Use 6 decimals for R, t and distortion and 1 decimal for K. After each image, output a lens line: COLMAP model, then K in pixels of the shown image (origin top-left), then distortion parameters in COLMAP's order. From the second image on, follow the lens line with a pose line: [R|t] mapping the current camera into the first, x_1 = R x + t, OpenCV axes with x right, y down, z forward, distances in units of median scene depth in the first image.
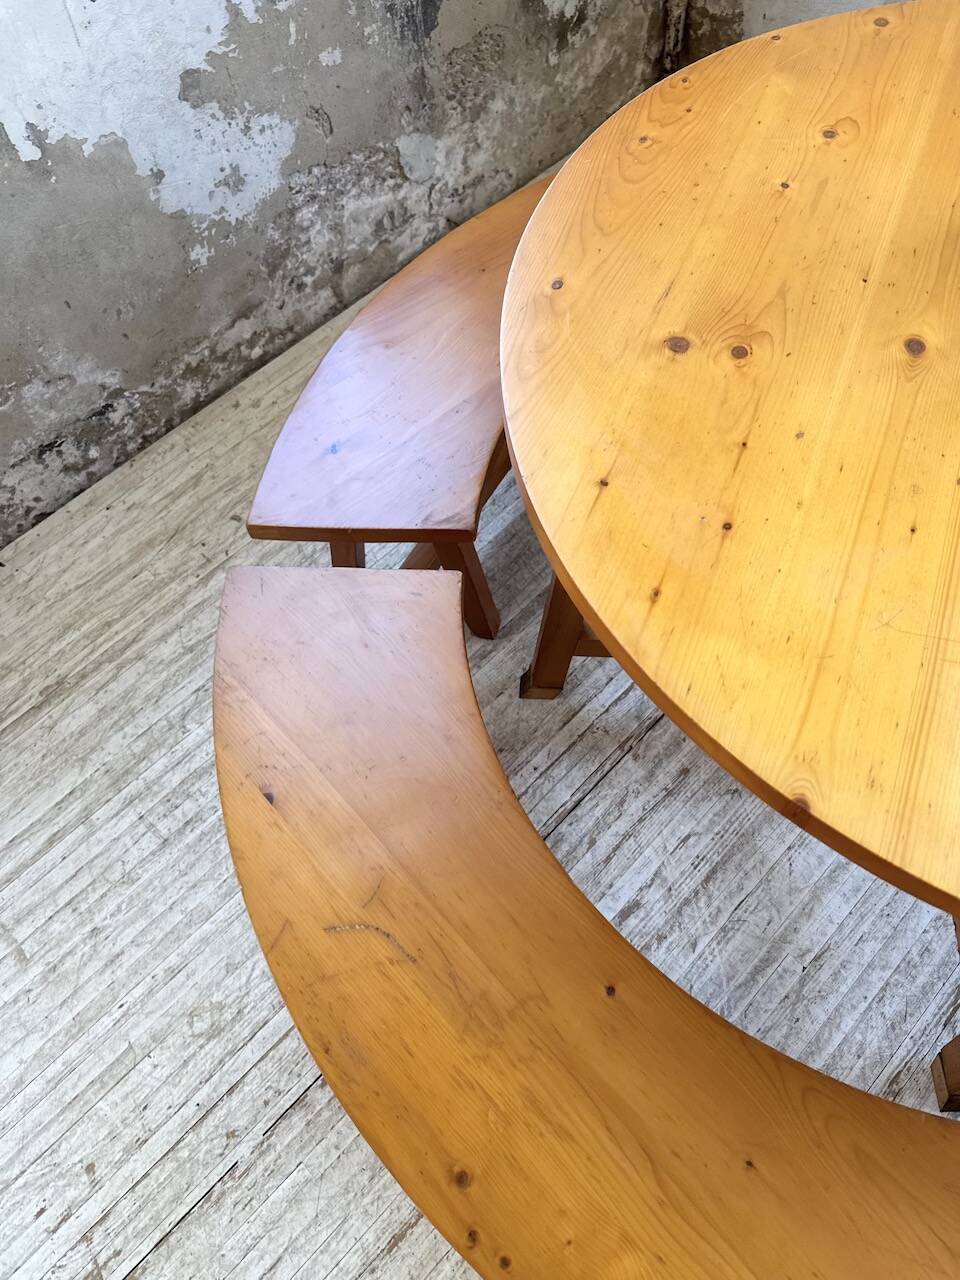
lens RADIAL K [[908.3, 0, 483.3], [0, 908.3, 639.8], [0, 0, 1]] dist [0.017880, -0.033576]
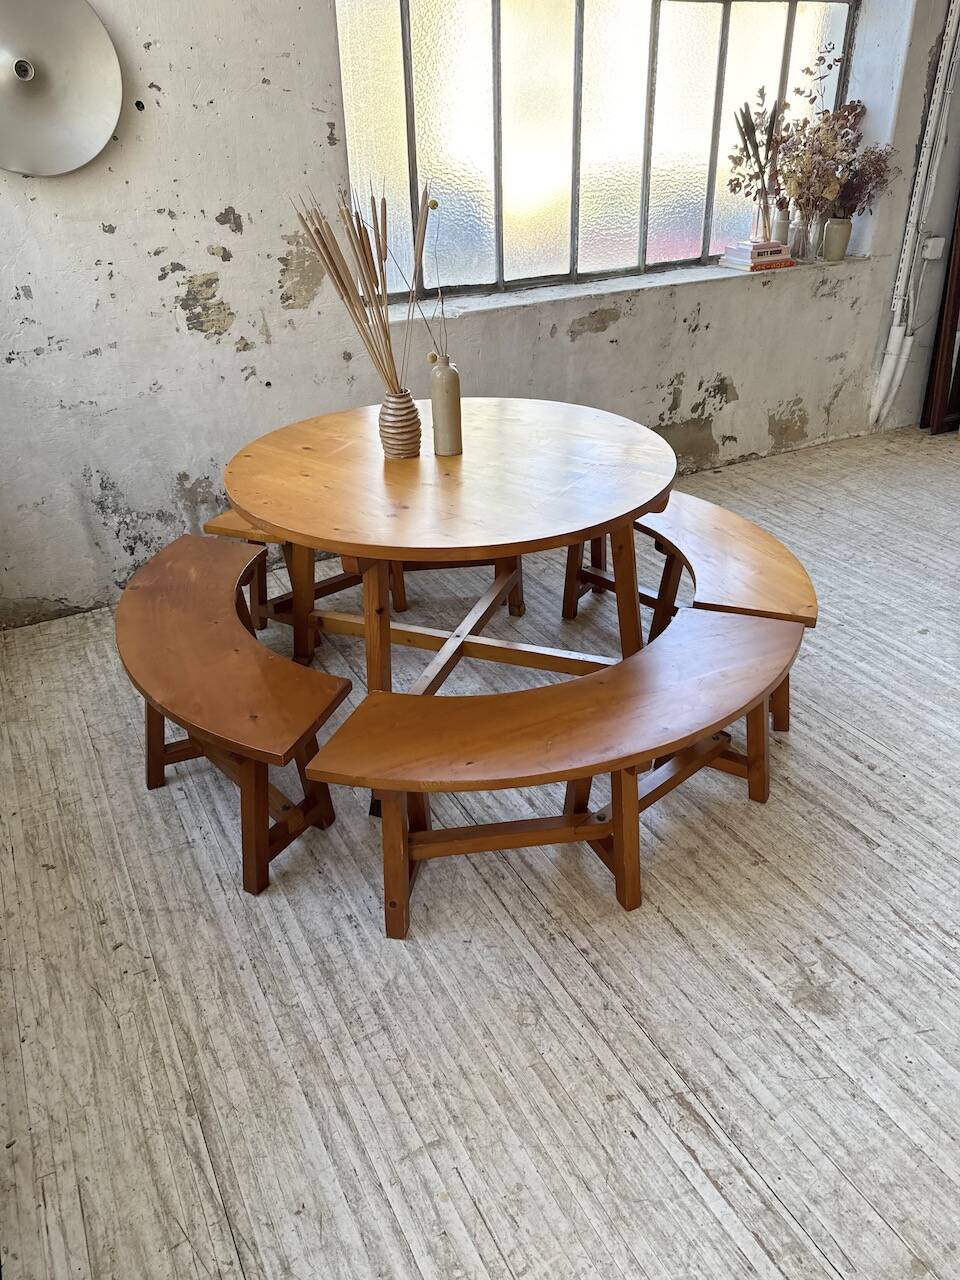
lens RADIAL K [[908.3, 0, 473.2], [0, 908.3, 630.9], [0, 0, 1]] dist [0.017880, -0.033576]
pose [[0.295714, -0.427539, 0.854262, -1.133502], [0.833043, 0.553087, -0.011560, 0.036823], [-0.467539, 0.715056, 0.519714, -0.089153]]
